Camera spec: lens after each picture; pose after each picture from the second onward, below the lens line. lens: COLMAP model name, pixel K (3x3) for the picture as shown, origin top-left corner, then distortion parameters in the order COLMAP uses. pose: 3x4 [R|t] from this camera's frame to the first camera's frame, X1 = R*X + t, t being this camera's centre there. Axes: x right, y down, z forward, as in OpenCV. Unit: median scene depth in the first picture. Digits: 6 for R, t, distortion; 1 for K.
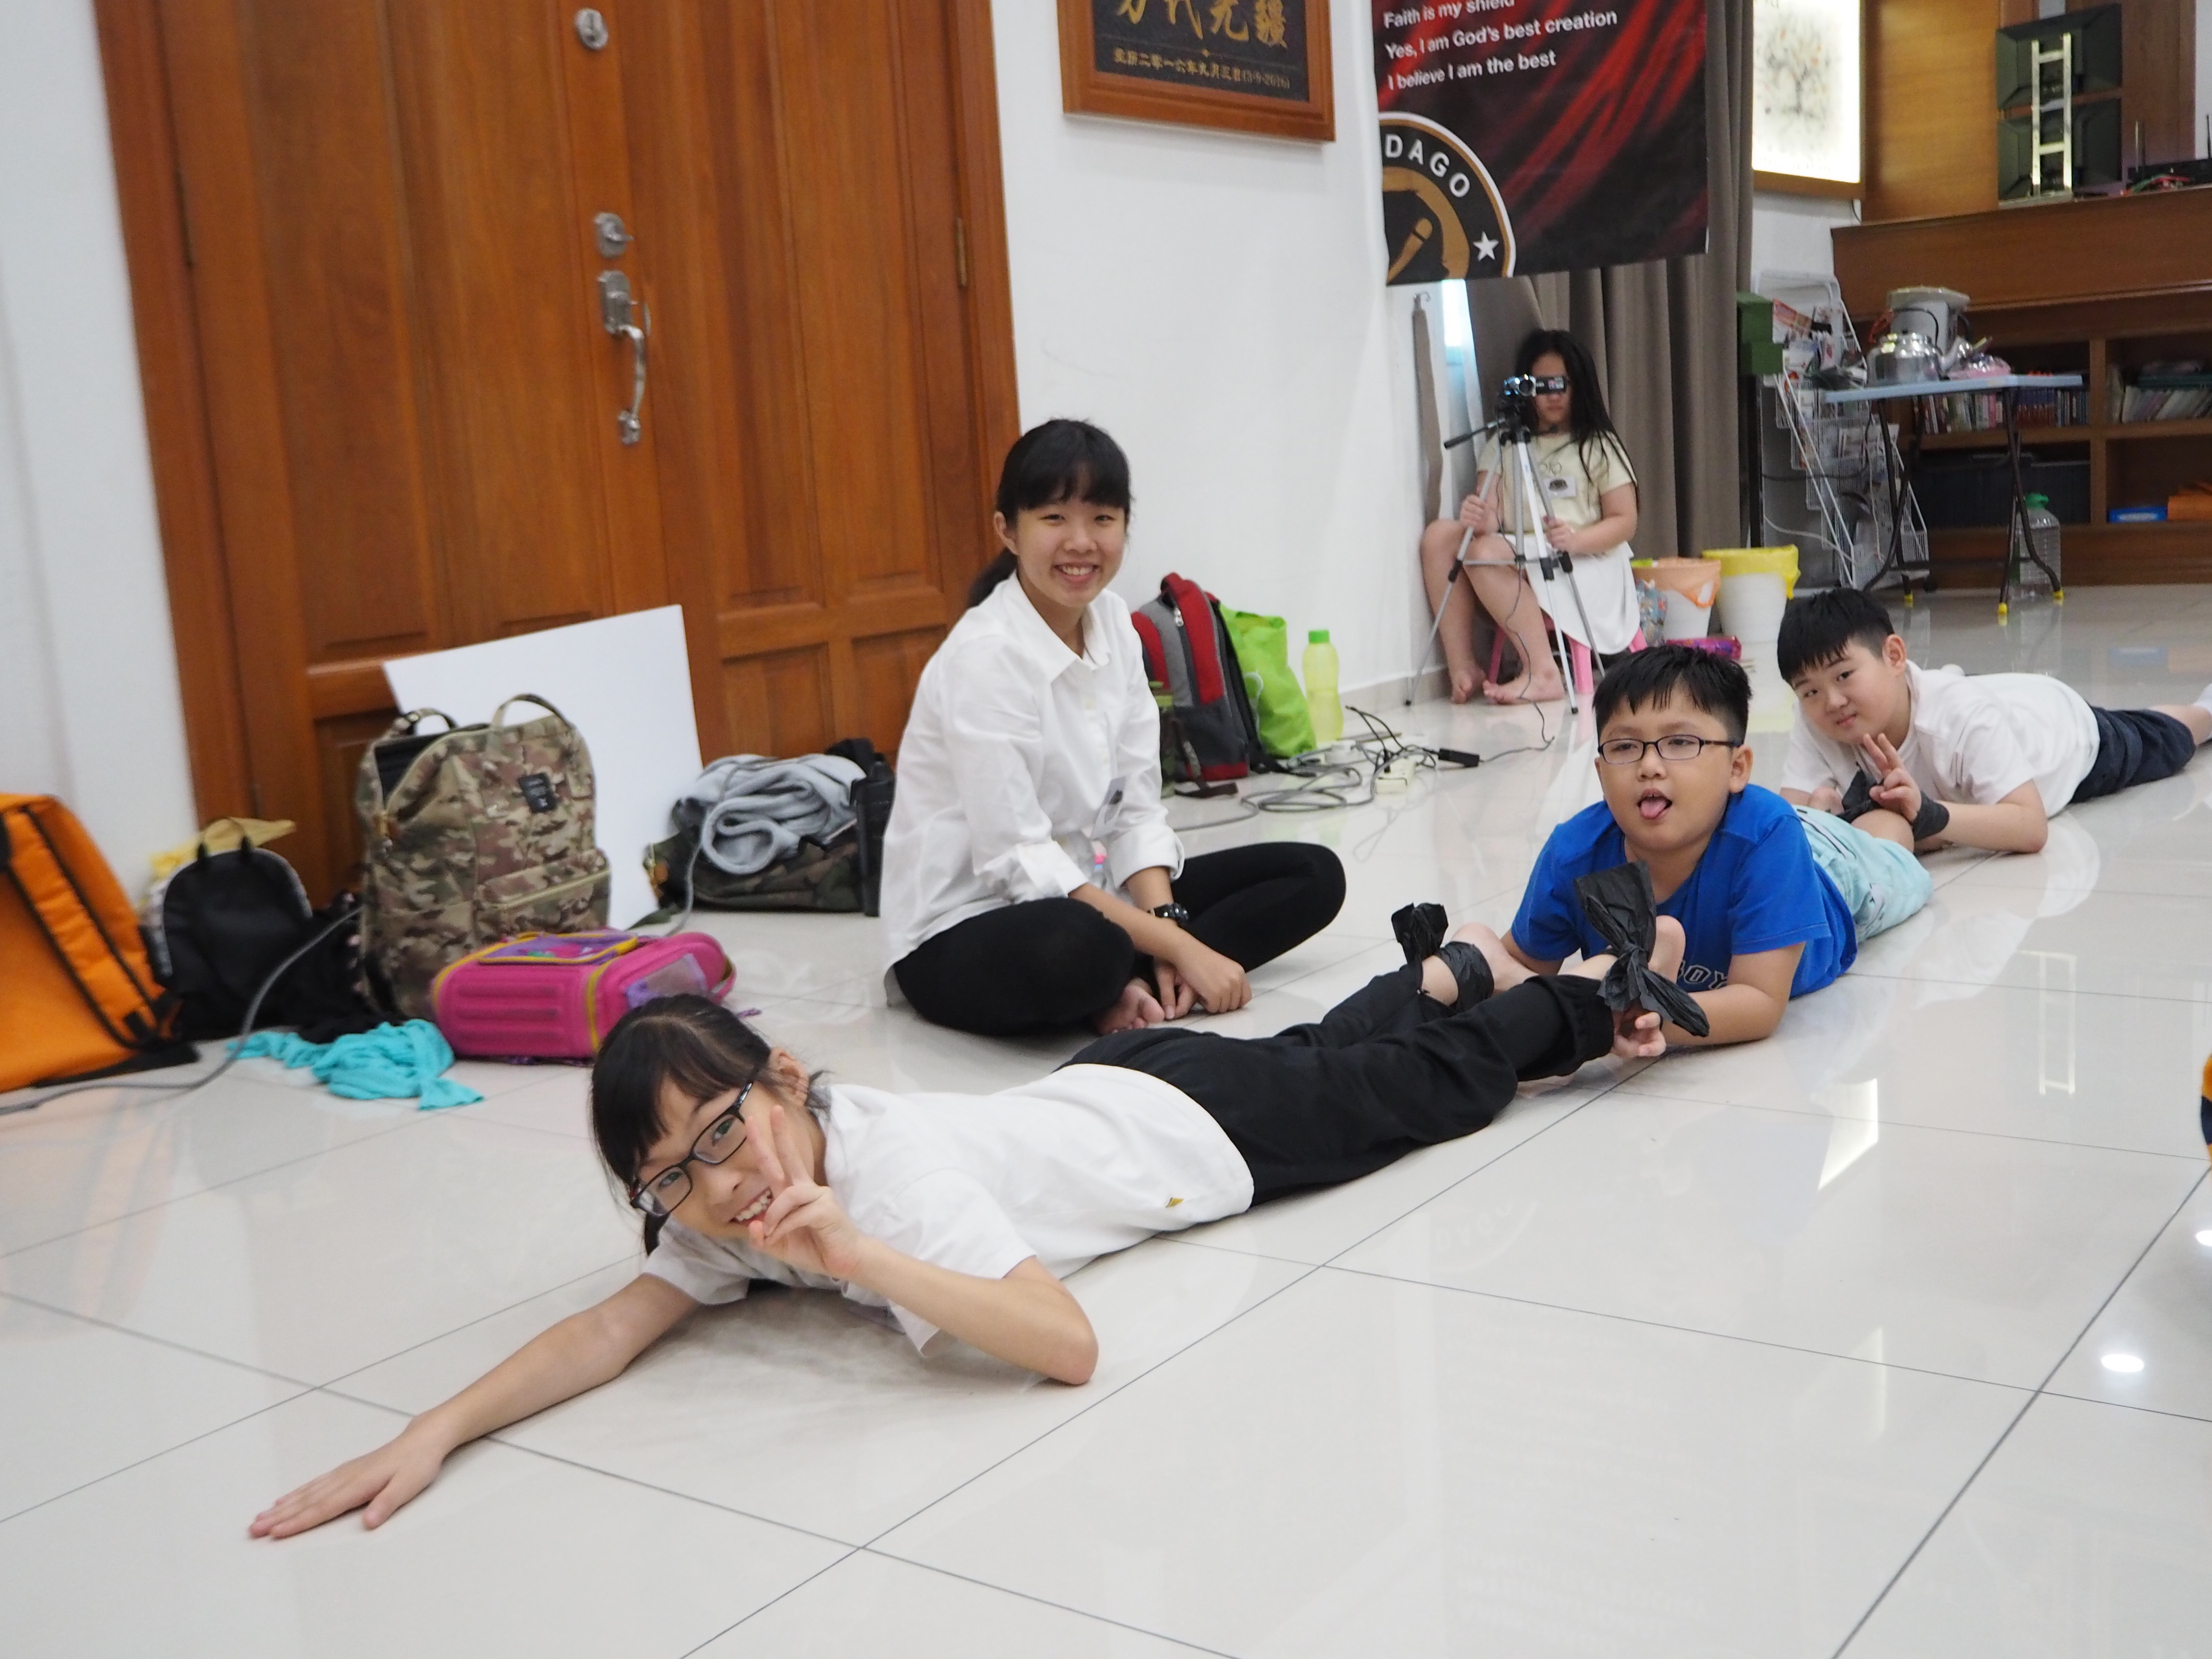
lens RADIAL K [[2348.6, 0, 1106.0], [0, 2348.6, 829.5], [0, 0, 1]] dist [-0.012464, 0.003997]
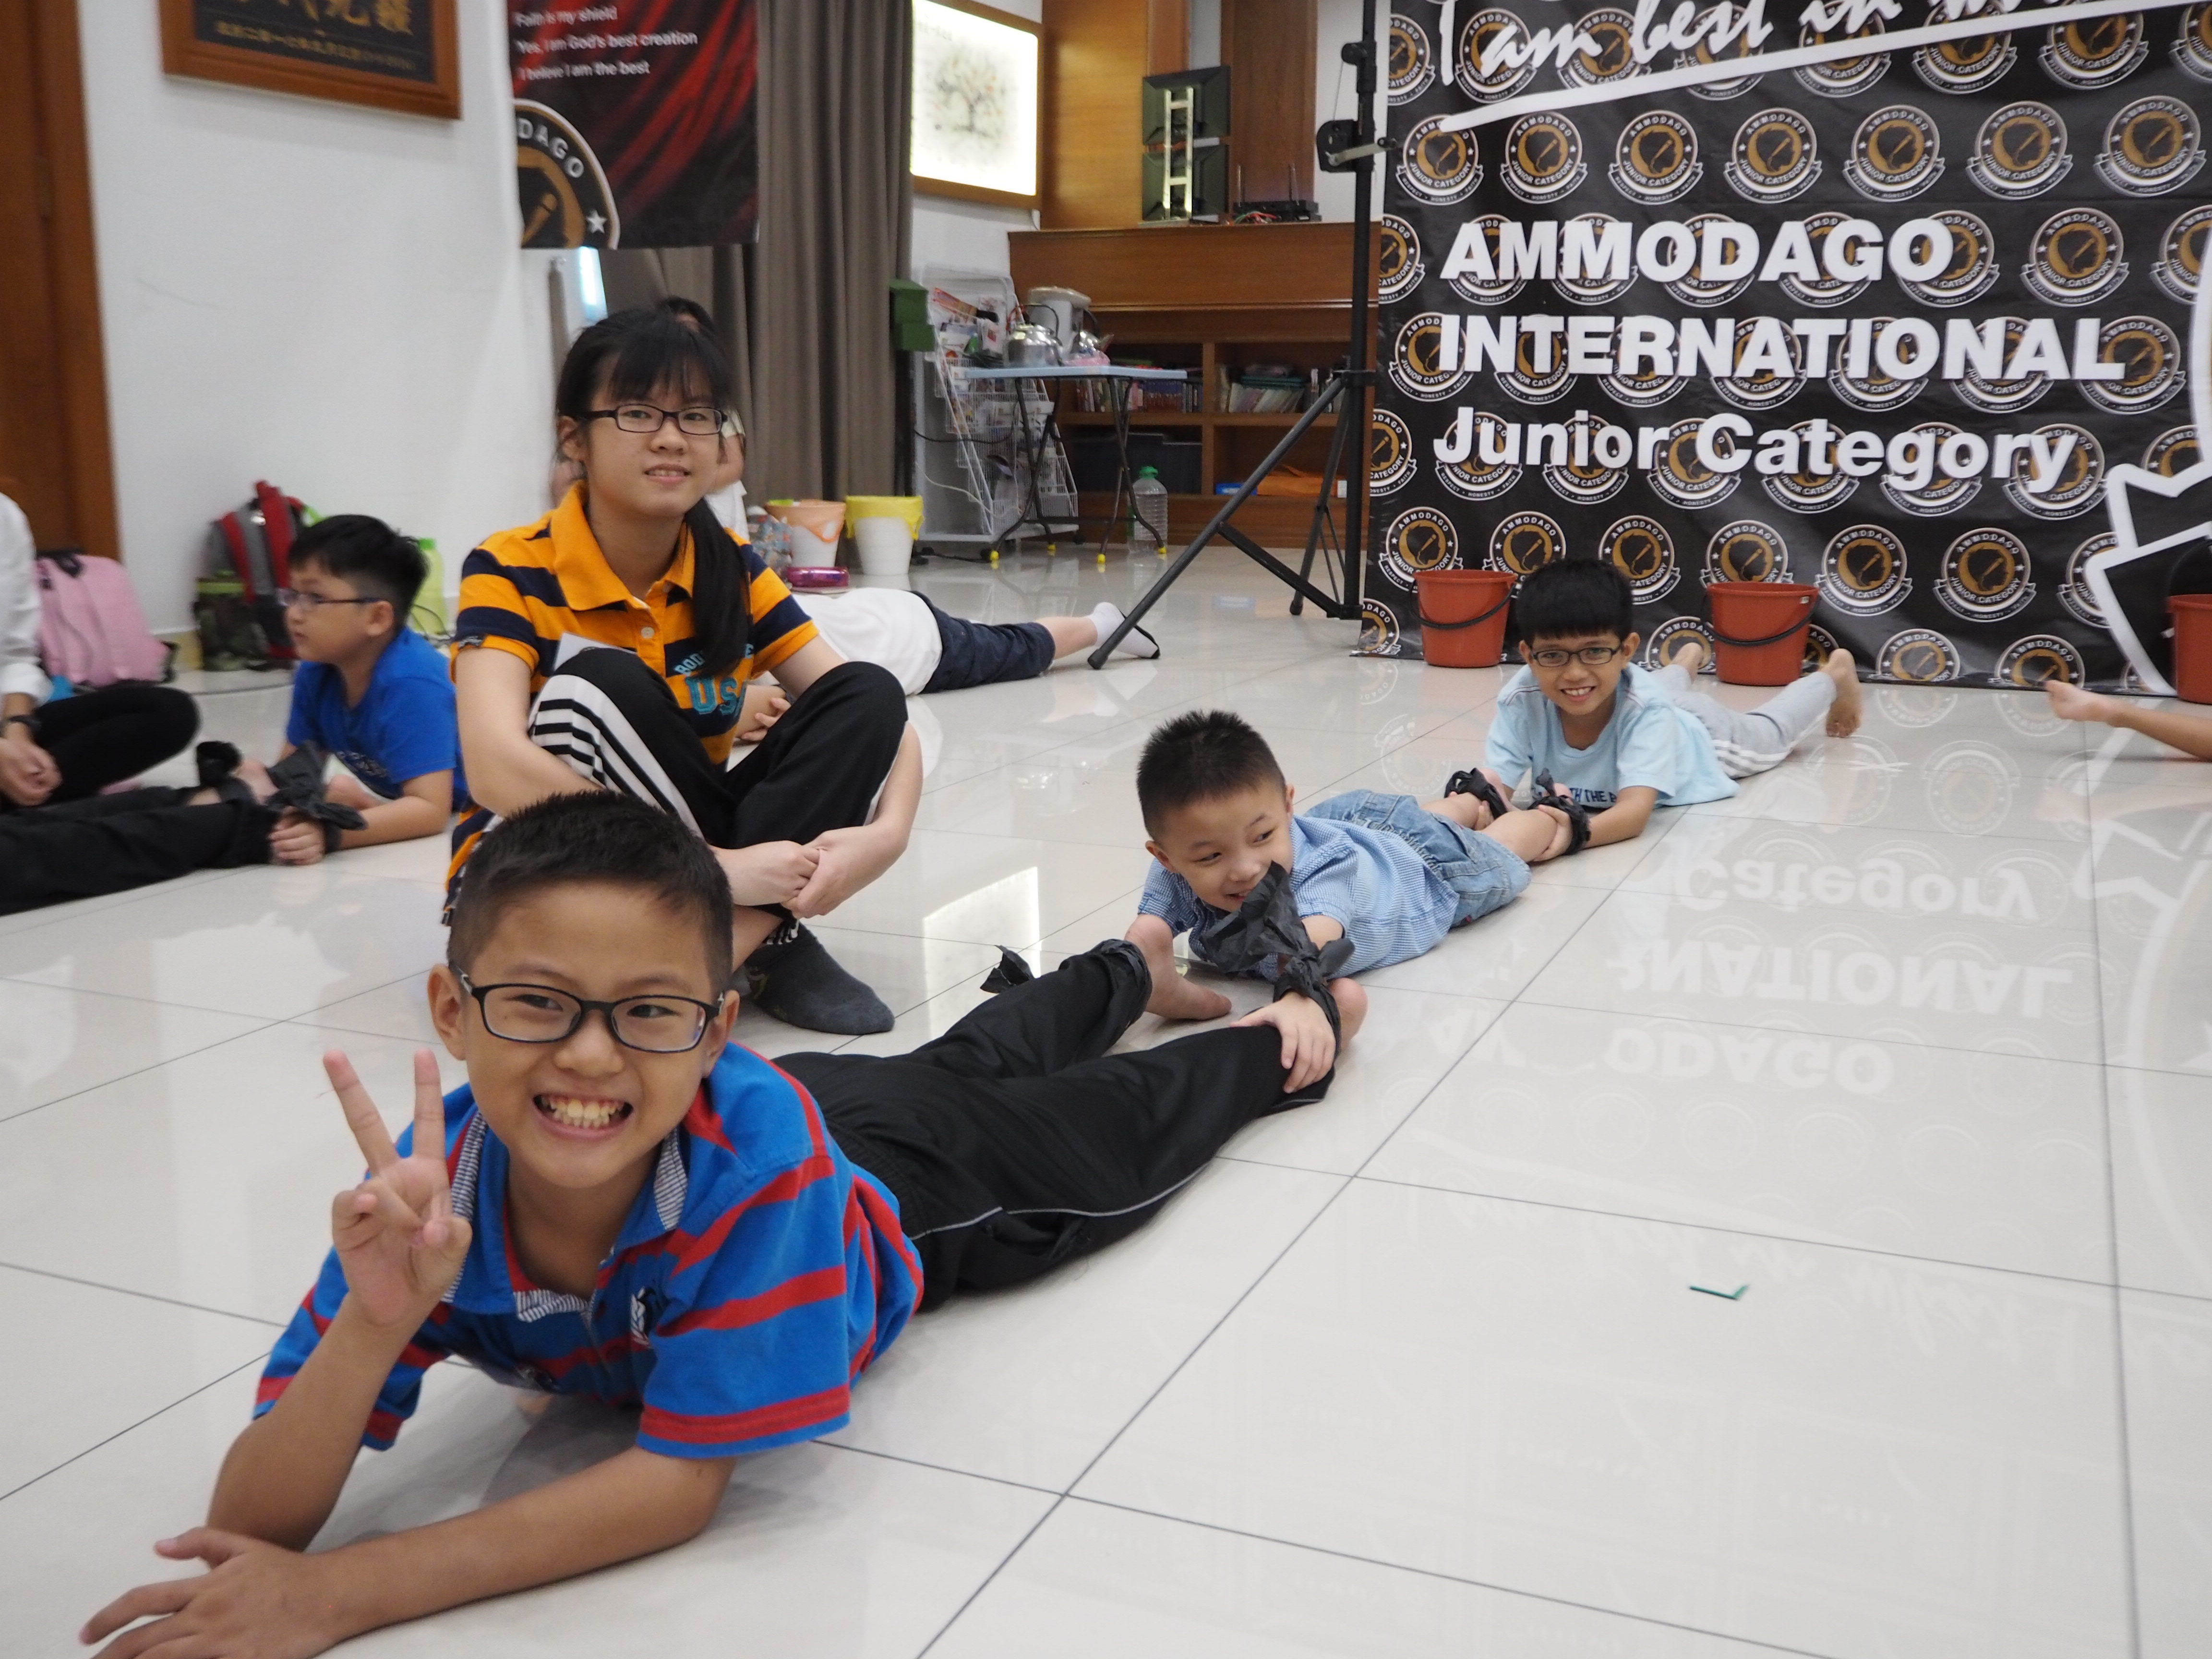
lens RADIAL K [[2167.9, 0, 1106.0], [0, 2167.9, 829.5], [0, 0, 1]] dist [-0.007462, 0.003516]
pose [[0.973561, 0.024234, 0.227140, 0.129556], [-0.031754, 0.999060, 0.029508, 0.012996], [-0.226211, -0.035940, 0.973415, -0.099860]]
